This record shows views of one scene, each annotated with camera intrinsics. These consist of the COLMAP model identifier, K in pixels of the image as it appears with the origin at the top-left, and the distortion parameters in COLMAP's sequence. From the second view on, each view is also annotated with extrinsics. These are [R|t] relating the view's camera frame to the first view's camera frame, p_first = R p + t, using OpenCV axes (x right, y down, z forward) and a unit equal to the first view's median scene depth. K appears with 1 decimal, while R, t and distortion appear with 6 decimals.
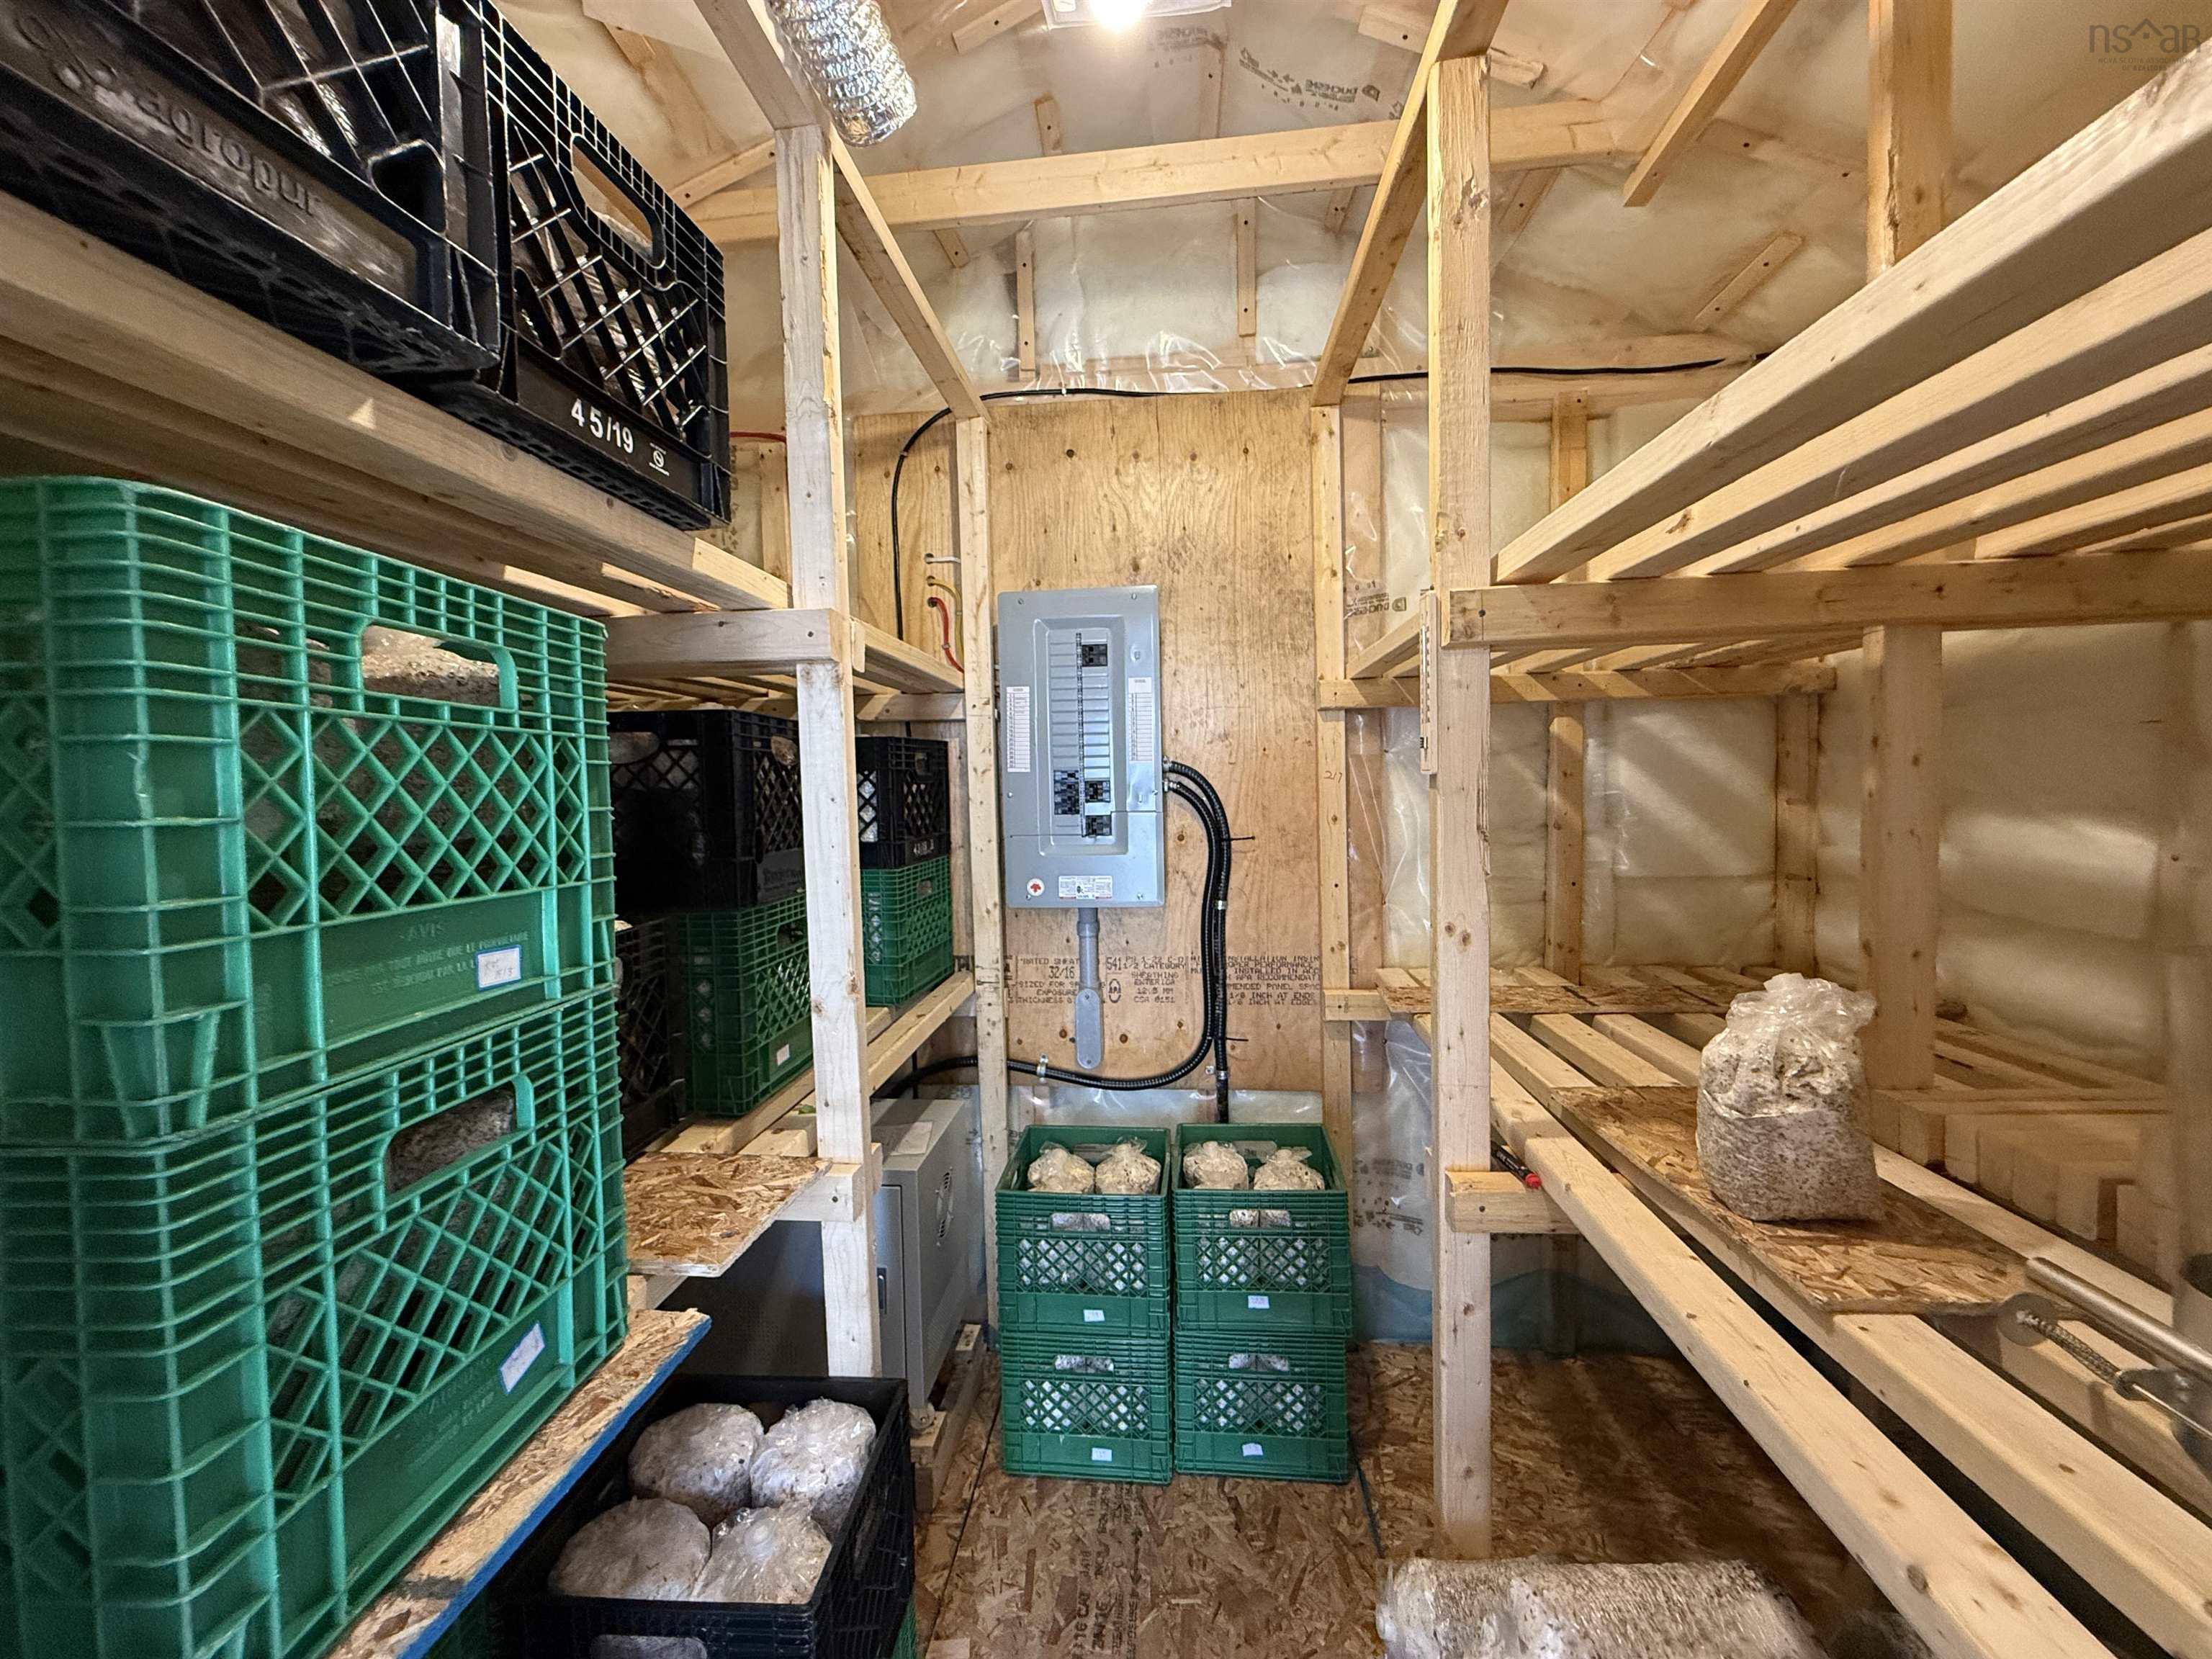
lens RADIAL K [[877.1, 0, 1105.7], [0, 877.1, 819.7], [0, 0, 1]] dist [-0.002741, 0.000511]
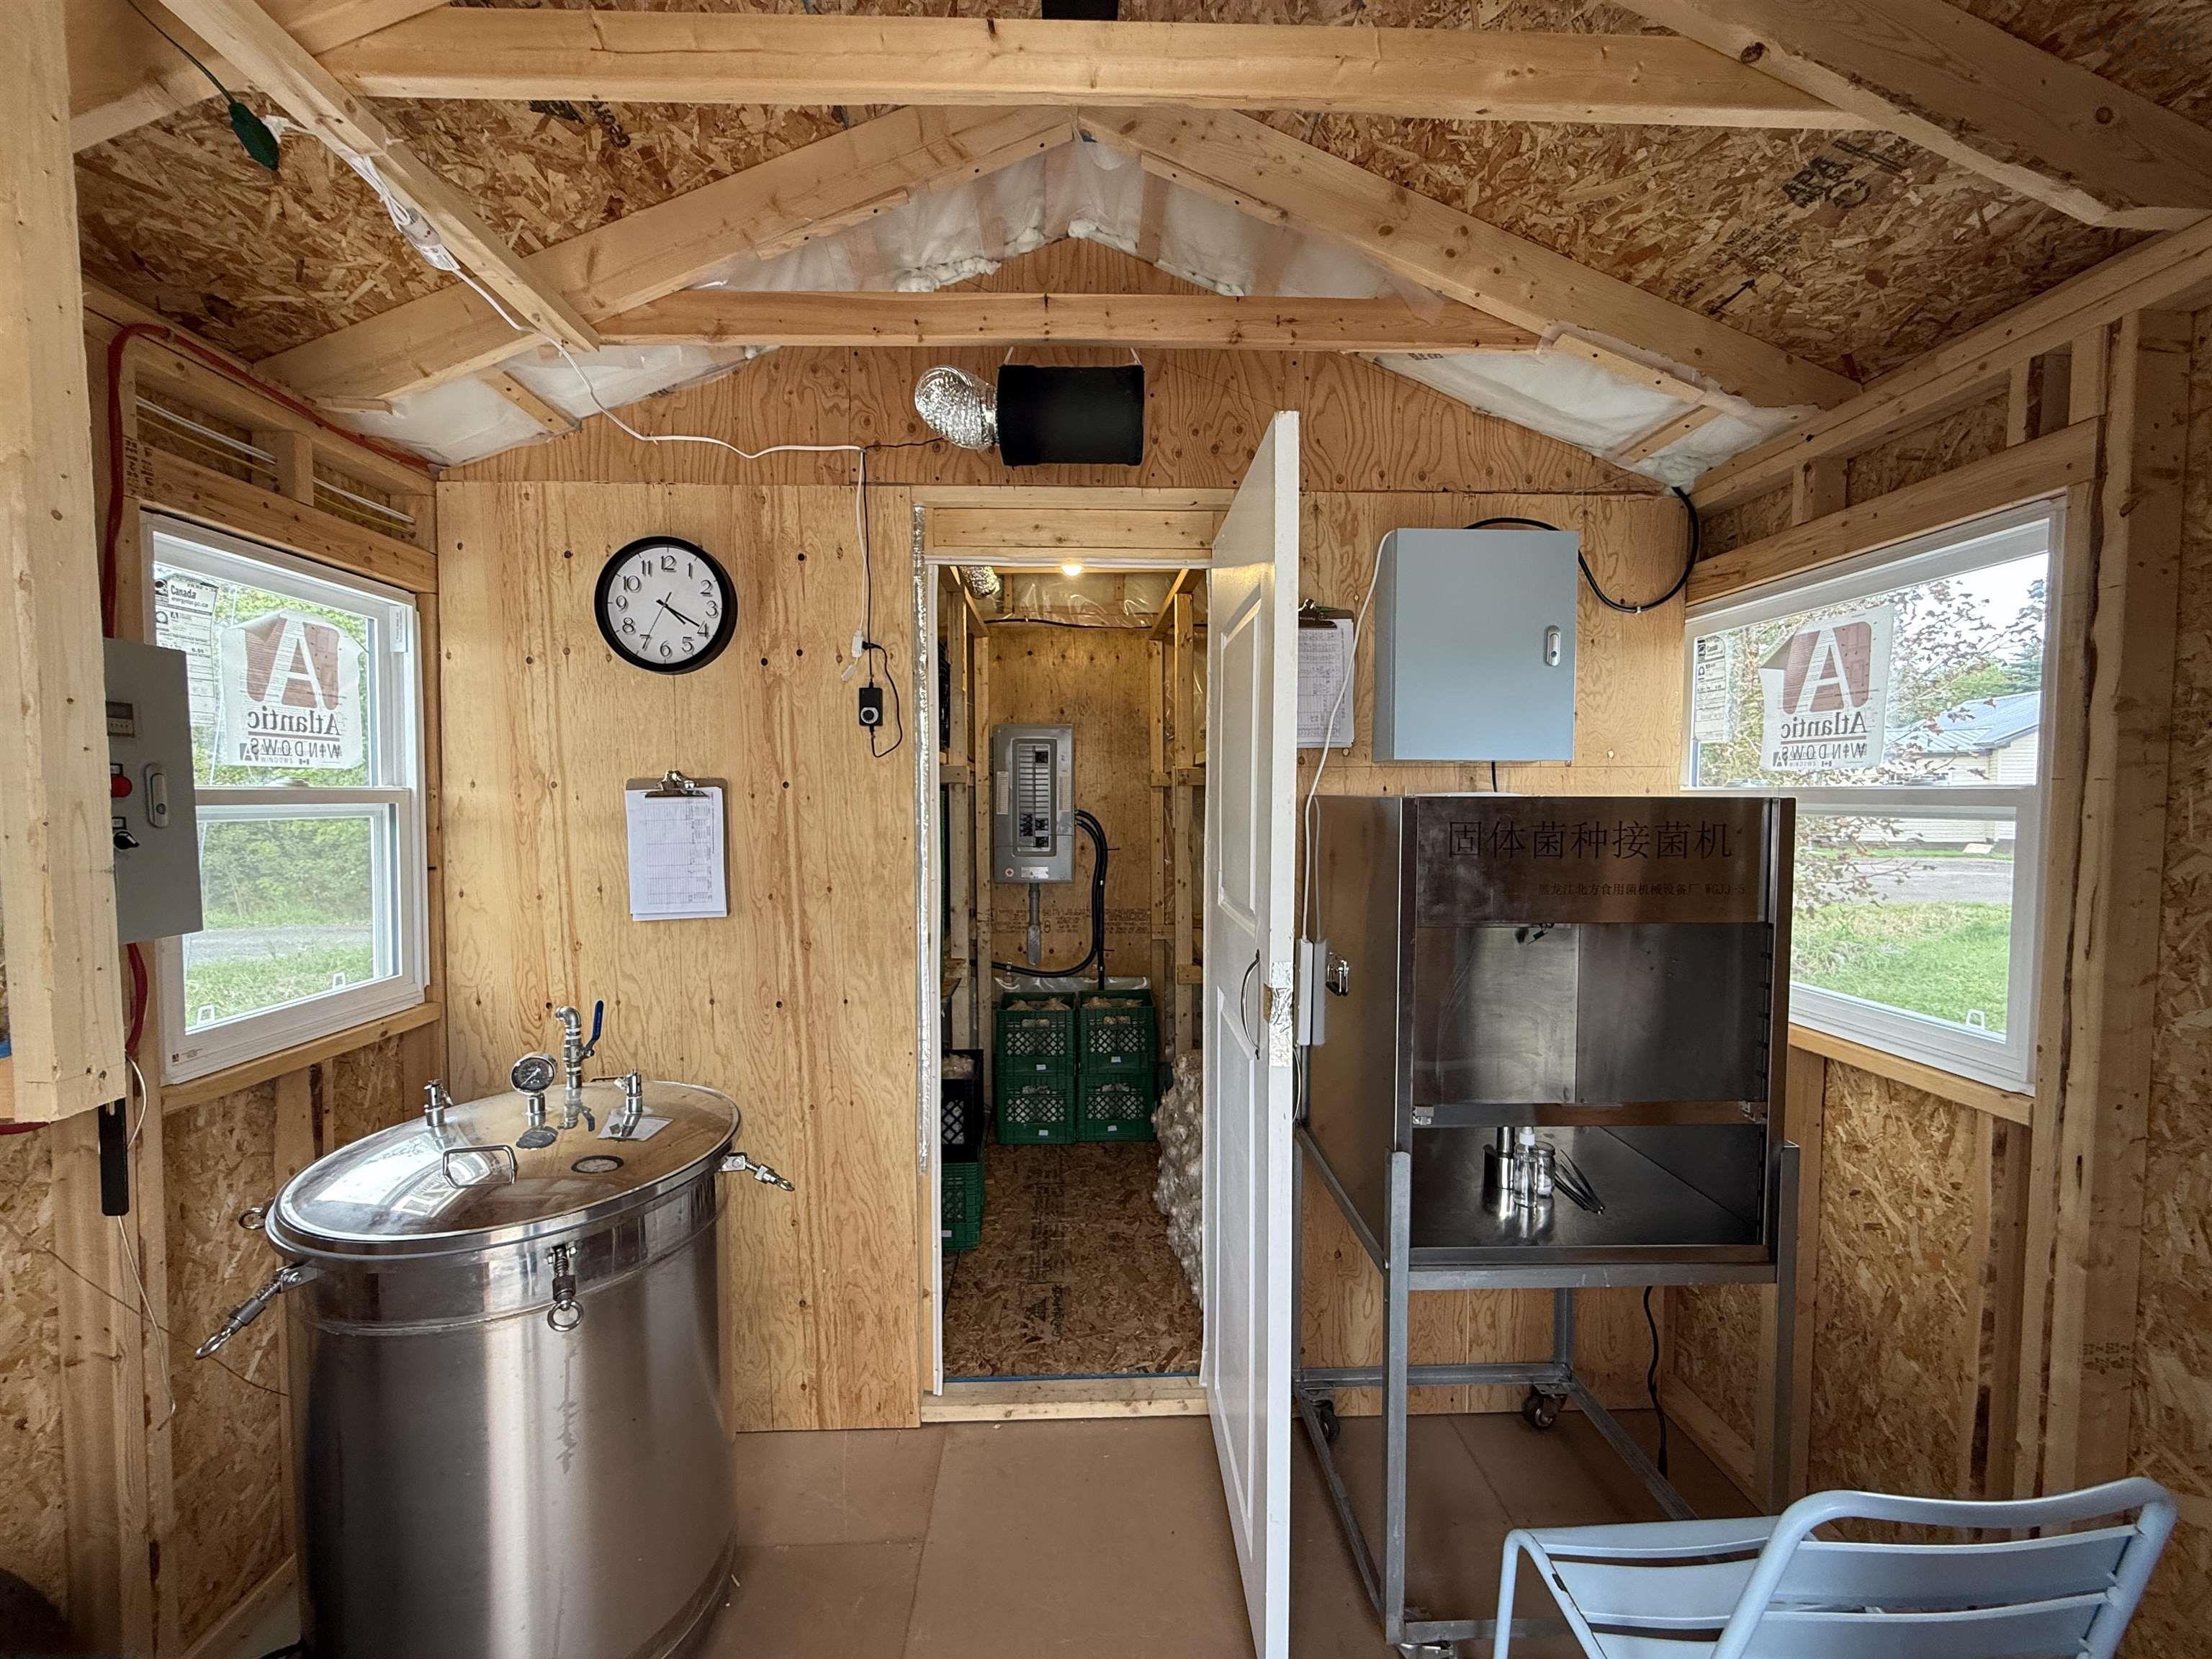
lens RADIAL K [[877.1, 0, 1093.2], [0, 877.1, 829.8], [0, 0, 1]] dist [-0.002741, 0.000511]
pose [[0.992877, 0.016144, 0.118041, -0.128488], [-0.015902, 0.999869, -0.002996, -0.016671], [-0.118074, 0.001098, 0.993004, -0.998467]]
